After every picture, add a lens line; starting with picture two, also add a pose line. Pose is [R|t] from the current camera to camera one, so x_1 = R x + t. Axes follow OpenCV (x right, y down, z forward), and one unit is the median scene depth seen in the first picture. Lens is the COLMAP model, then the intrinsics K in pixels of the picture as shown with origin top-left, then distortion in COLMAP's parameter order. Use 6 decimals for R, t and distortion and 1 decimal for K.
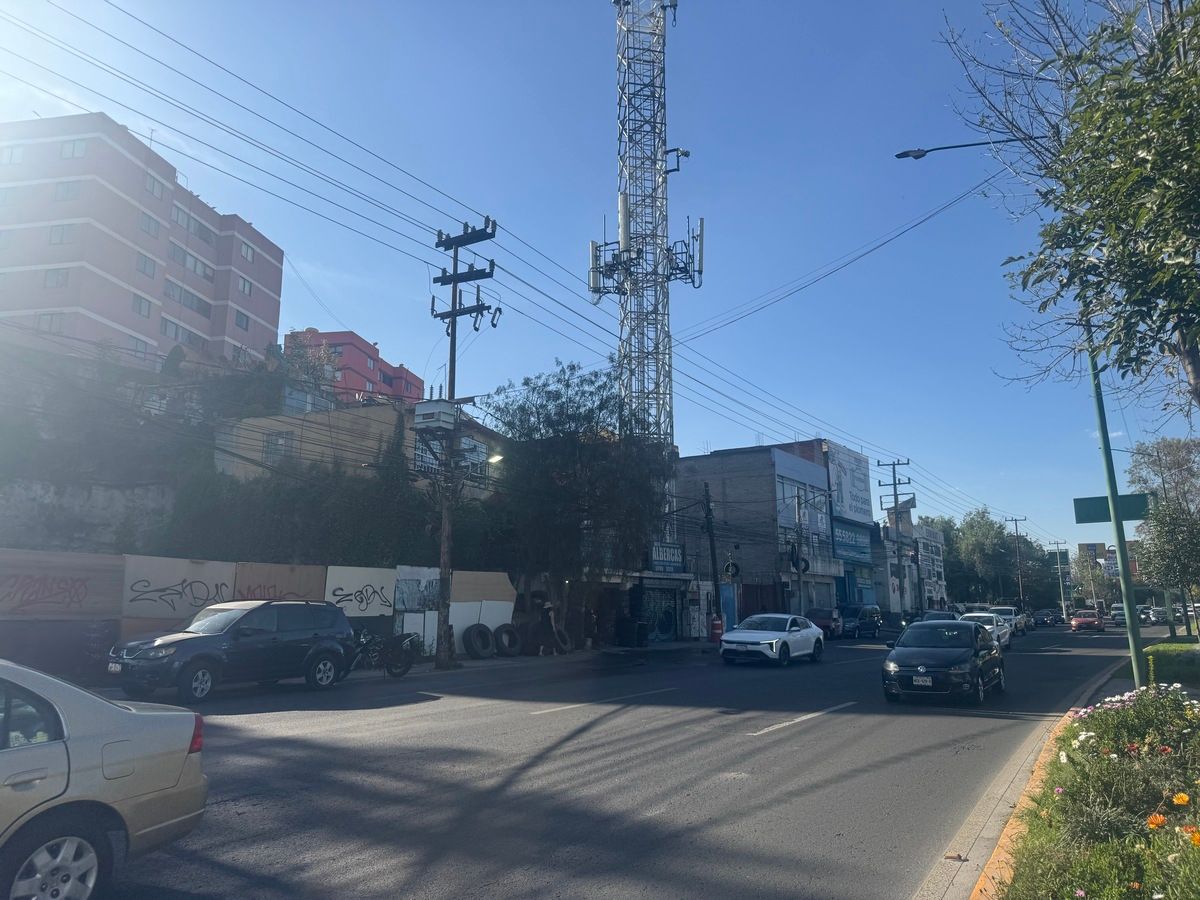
lens RADIAL K [[851.2, 0, 602.2], [0, 851.2, 448.9], [0, 0, 1]] dist [0.003686, 0.000798]
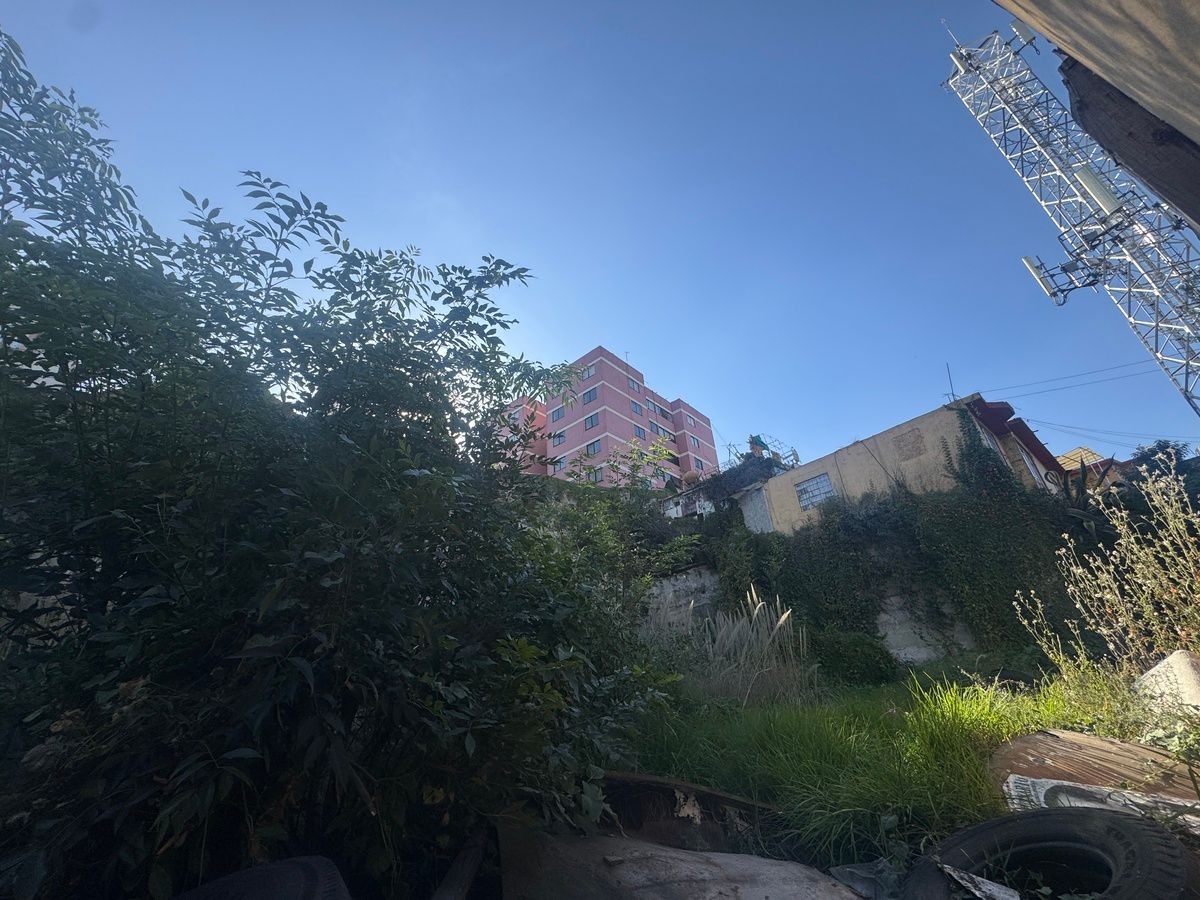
lens RADIAL K [[479.8, 0, 600.4], [0, 479.8, 448.4], [0, 0, 1]] dist [-0.000895, -0.000017]
pose [[0.842737, -0.296108, -0.449571, -0.290815], [0.166538, 0.937567, -0.305343, 0.072500], [0.511917, 0.182453, 0.839435, 0.343205]]
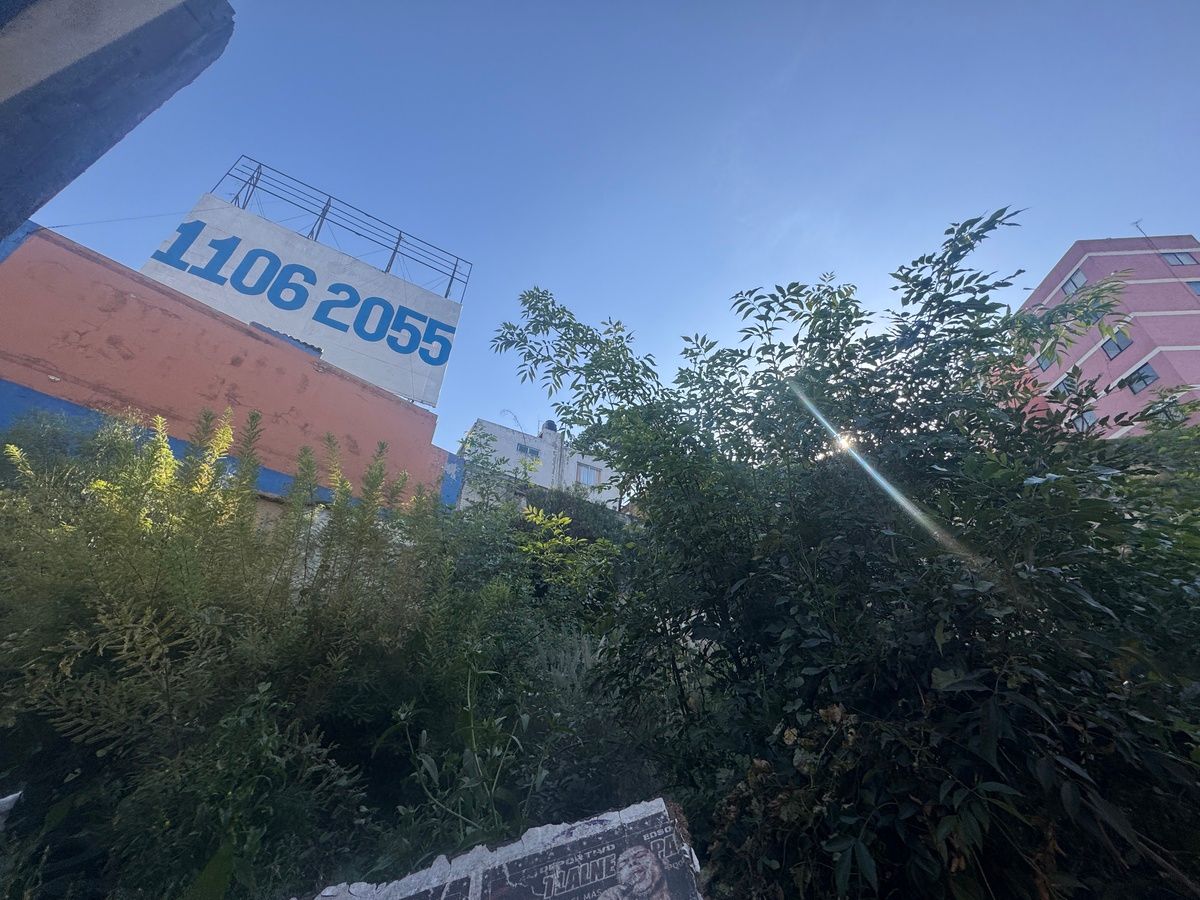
lens RADIAL K [[479.8, 0, 596.2], [0, 479.8, 448.2], [0, 0, 1]] dist [-0.000895, -0.000017]
pose [[0.072178, -0.519210, -0.851593, -0.293041], [0.145359, 0.850180, -0.506028, 0.070992], [0.986743, -0.087263, 0.136836, 0.333759]]
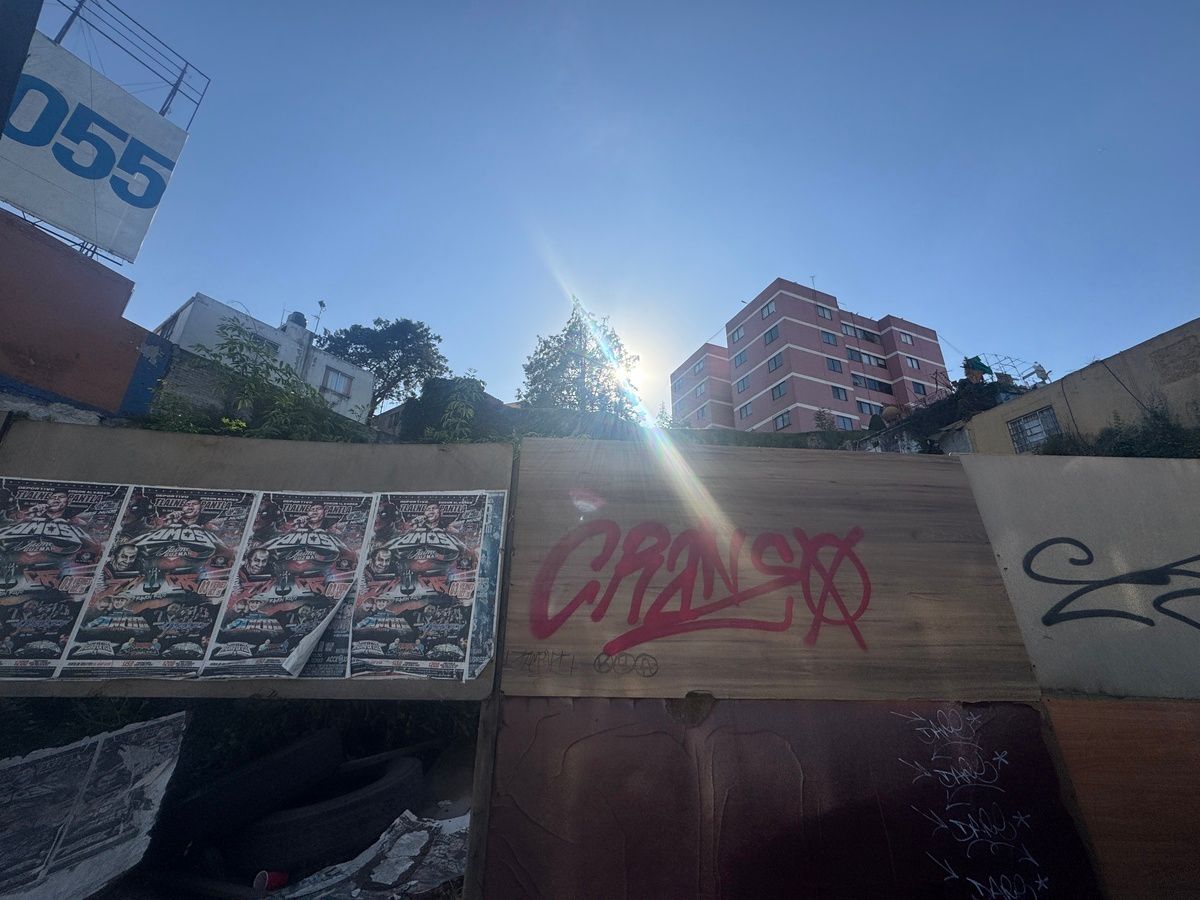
lens RADIAL K [[479.8, 0, 598.3], [0, 479.8, 449.5], [0, 0, 1]] dist [-0.000895, -0.000017]
pose [[0.528584, -0.291898, -0.797116, -0.214675], [0.148093, 0.956329, -0.251997, 0.063441], [0.835863, 0.015154, 0.548729, 0.351581]]
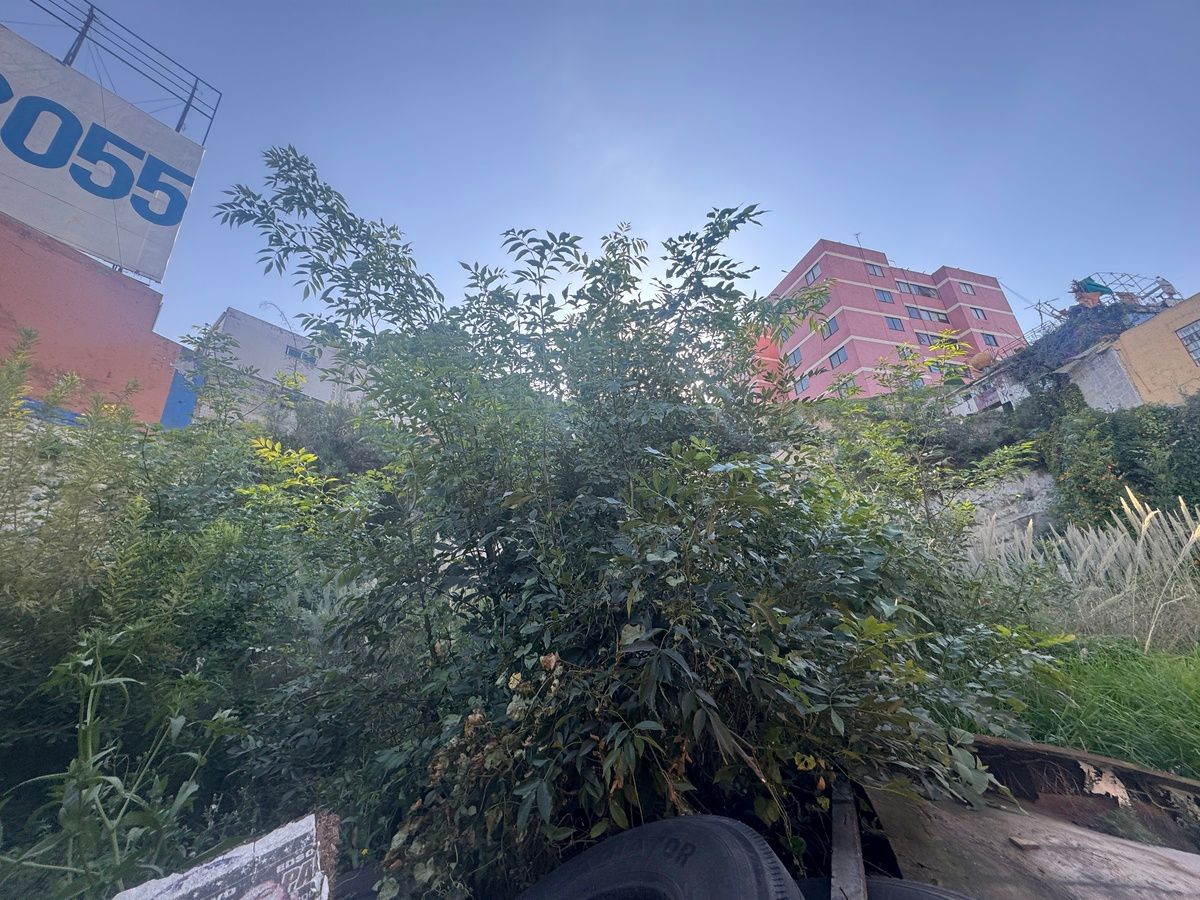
lens RADIAL K [[479.8, 0, 598.8], [0, 479.8, 449.8], [0, 0, 1]] dist [-0.000895, -0.000017]
pose [[0.450247, -0.363565, -0.815536, -0.292929], [0.235924, 0.929332, -0.284044, 0.067930], [0.861172, -0.064515, 0.504203, 0.340344]]
